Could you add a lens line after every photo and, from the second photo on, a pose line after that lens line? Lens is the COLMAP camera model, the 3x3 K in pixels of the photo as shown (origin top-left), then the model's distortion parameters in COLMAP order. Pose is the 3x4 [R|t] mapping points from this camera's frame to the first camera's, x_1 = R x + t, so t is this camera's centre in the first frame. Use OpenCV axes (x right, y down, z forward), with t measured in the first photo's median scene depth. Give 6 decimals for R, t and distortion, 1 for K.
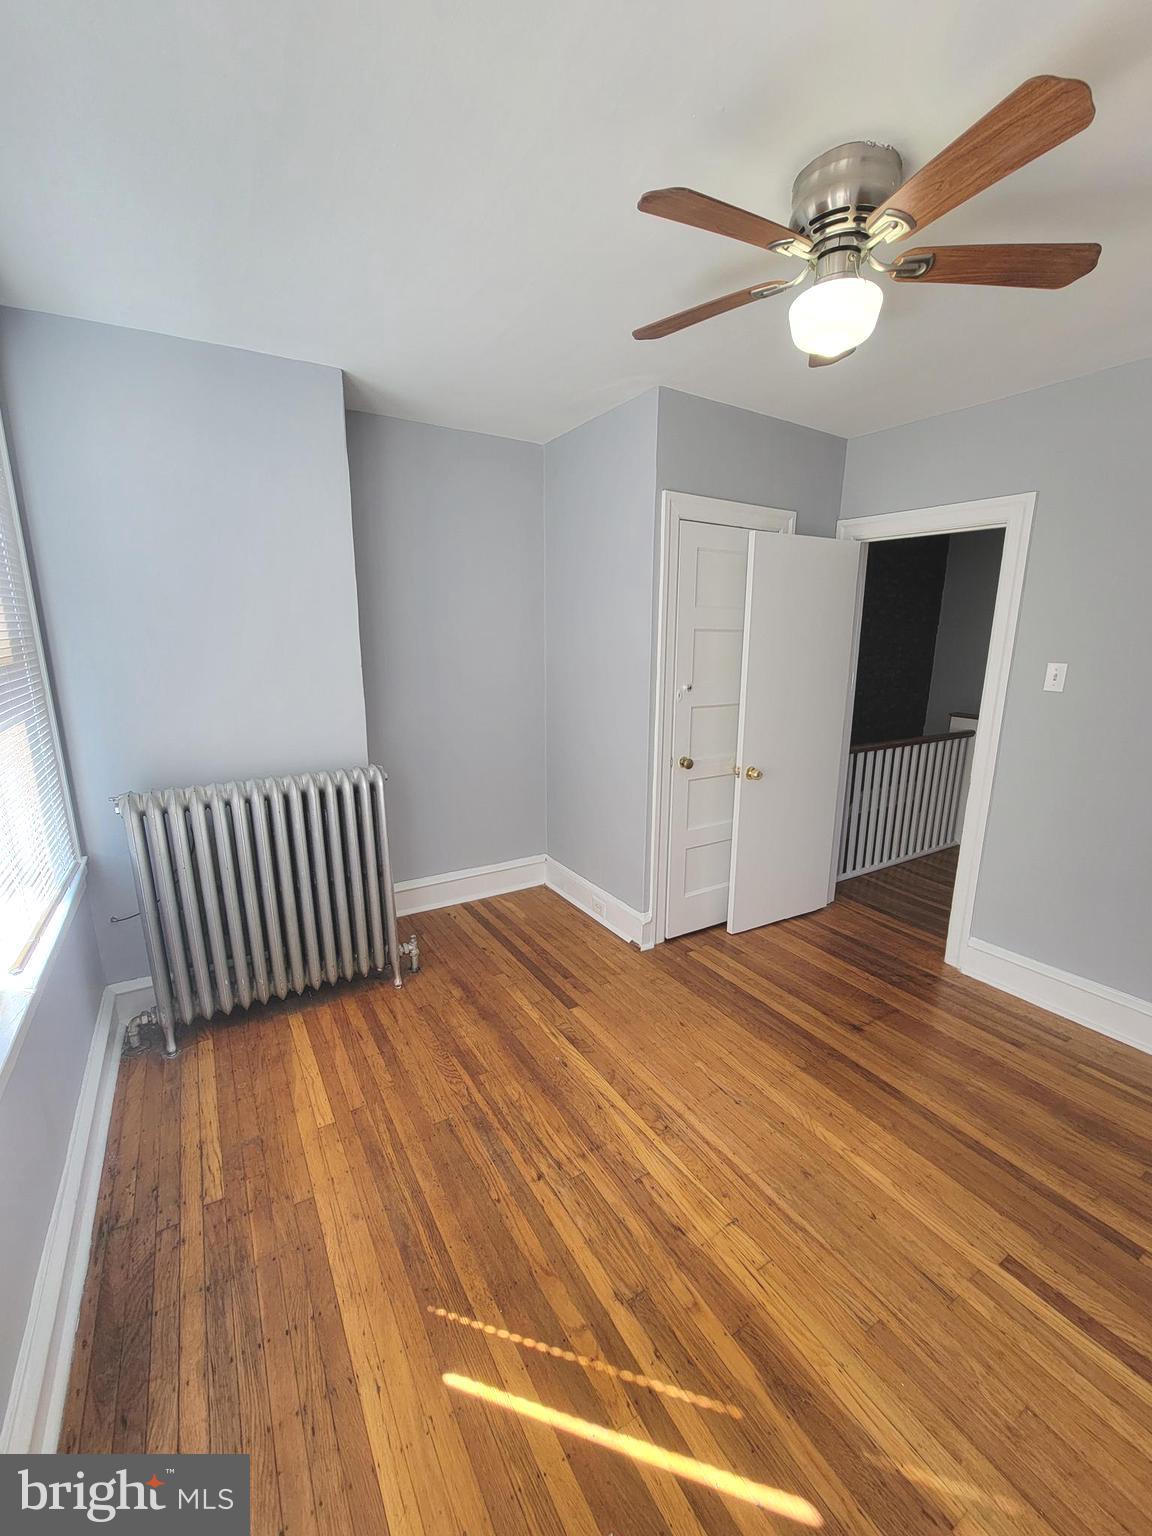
lens RADIAL K [[625.4, 0, 582.1], [0, 625.4, 772.7], [0, 0, 1]] dist [-0.010023, 0.004976]
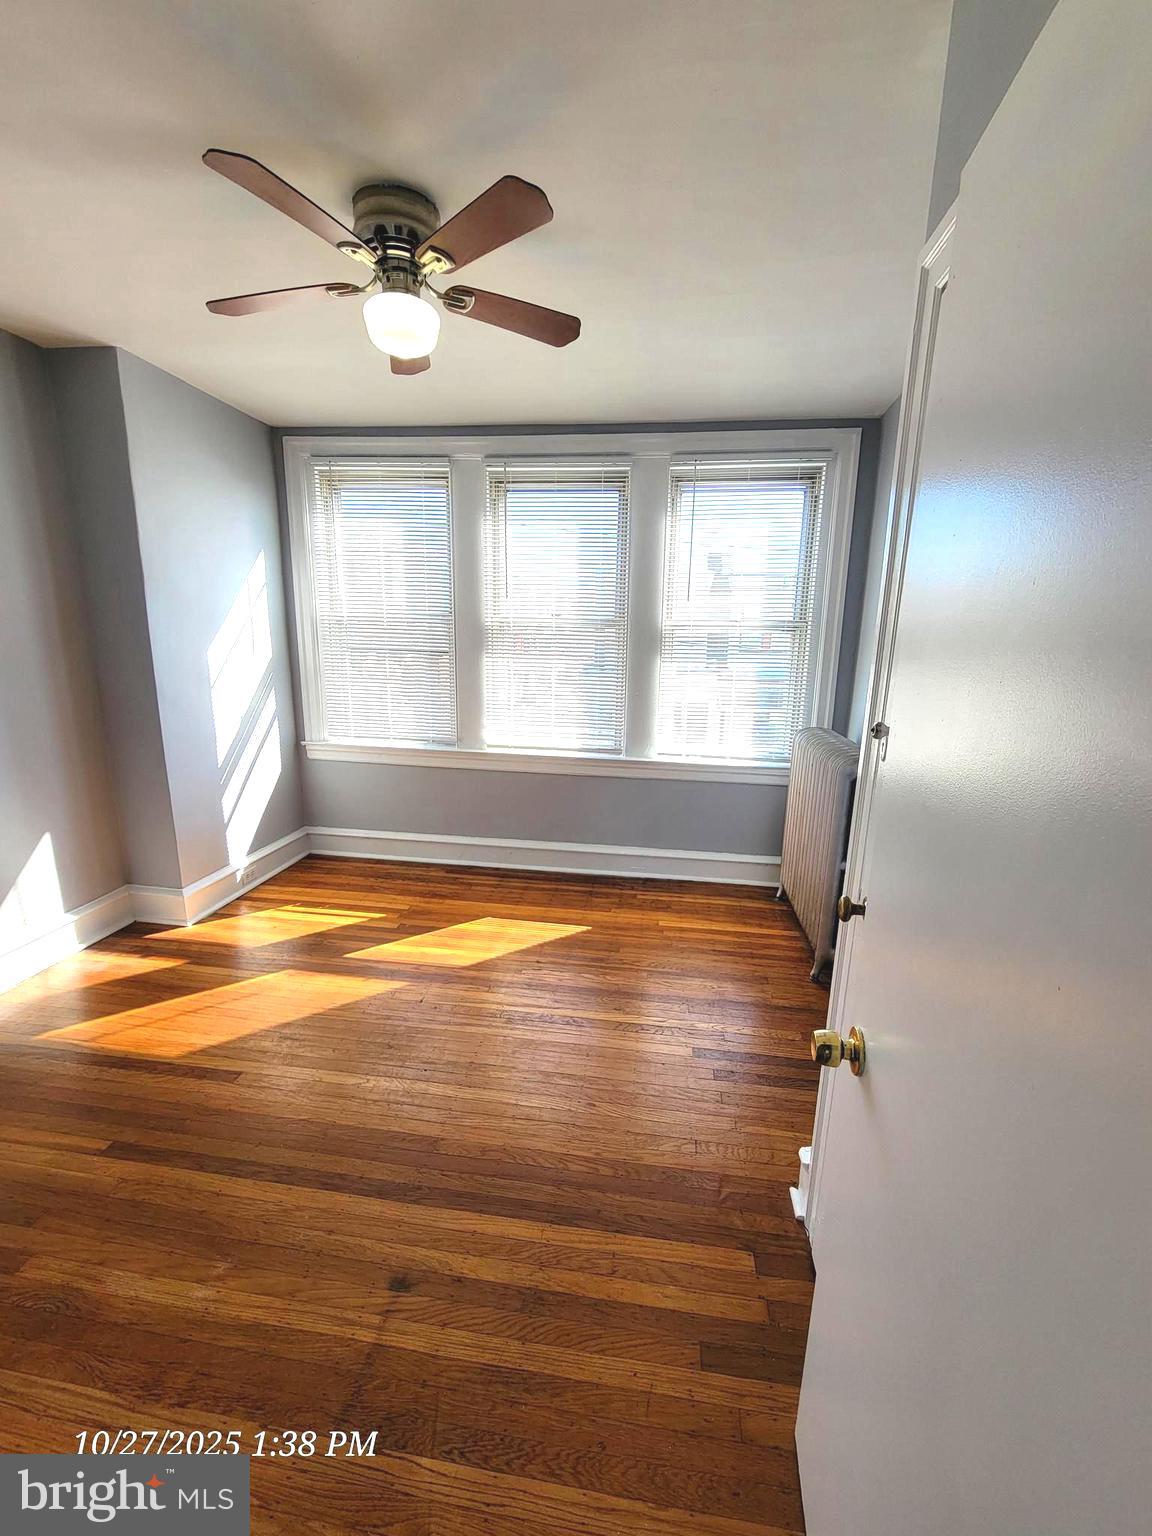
lens RADIAL K [[625.4, 0, 582.1], [0, 625.4, 772.7], [0, 0, 1]] dist [-0.010023, 0.004976]
pose [[-0.634353, 0.154270, -0.757494, 0.935388], [-0.193331, 0.917087, 0.348675, -0.335582], [0.748478, 0.367630, -0.551932, 1.704468]]
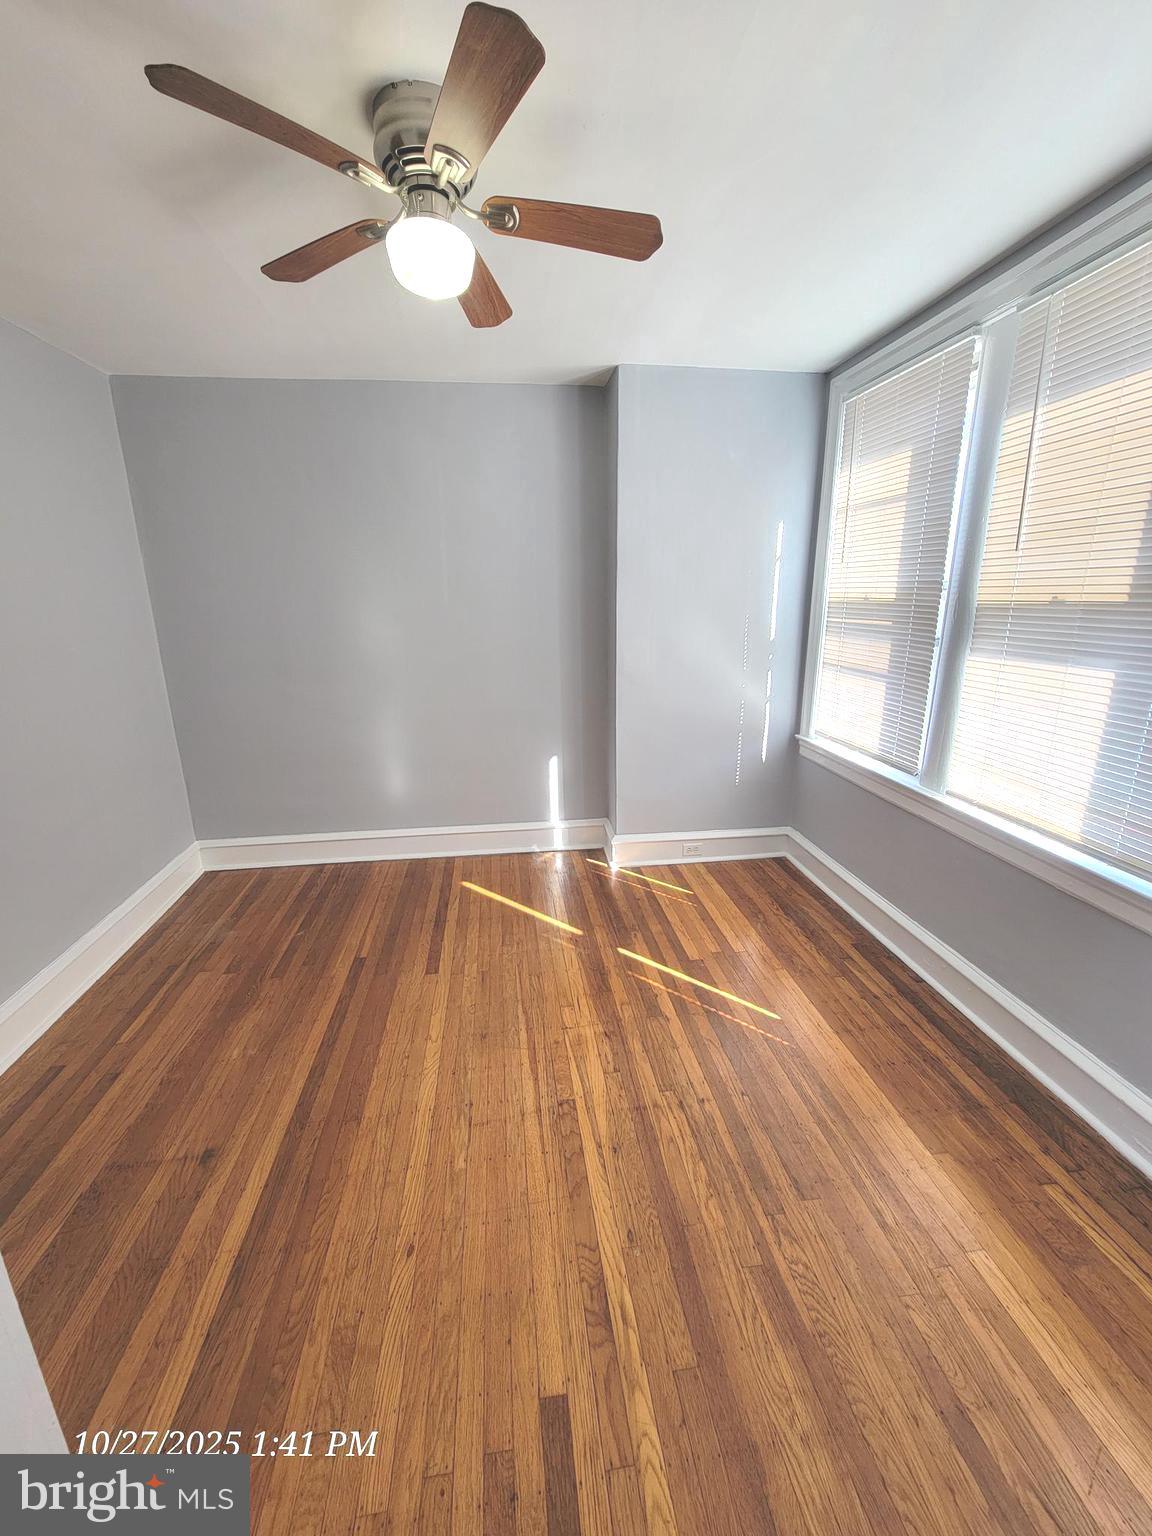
lens RADIAL K [[625.4, 0, 582.1], [0, 625.4, 772.7], [0, 0, 1]] dist [-0.010023, 0.004976]
pose [[-0.914408, -0.102543, 0.391590, -0.230621], [0.096539, 0.884225, 0.456975, -0.335384], [-0.393113, 0.455665, -0.798644, 1.610601]]
